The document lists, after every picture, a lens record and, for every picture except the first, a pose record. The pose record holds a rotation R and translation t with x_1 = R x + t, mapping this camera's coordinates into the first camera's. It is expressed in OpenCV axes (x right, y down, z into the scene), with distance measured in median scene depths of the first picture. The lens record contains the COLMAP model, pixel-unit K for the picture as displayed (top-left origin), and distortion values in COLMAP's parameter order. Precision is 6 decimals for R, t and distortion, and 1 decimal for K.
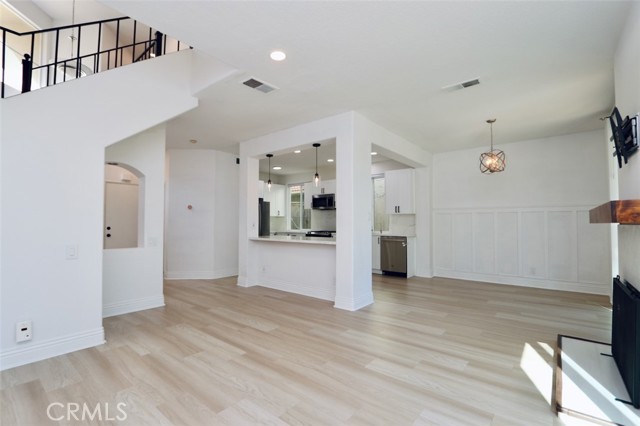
lens RADIAL K [[295.4, 0, 312.4], [0, 295.4, 213.4], [0, 0, 1]] dist [-0.019647, 0.004189]
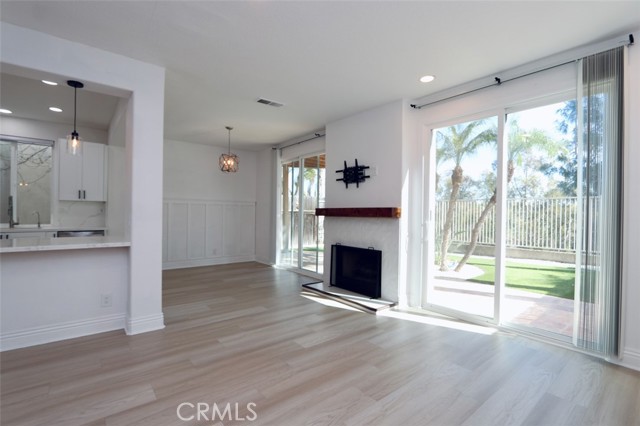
lens RADIAL K [[295.4, 0, 312.4], [0, 295.4, 213.4], [0, 0, 1]] dist [-0.019647, 0.004189]
pose [[0.195547, -0.000335, 0.980694, -0.571096], [-0.044011, 0.998989, 0.009116, 0.003116], [-0.979706, -0.044944, 0.195335, 0.493285]]
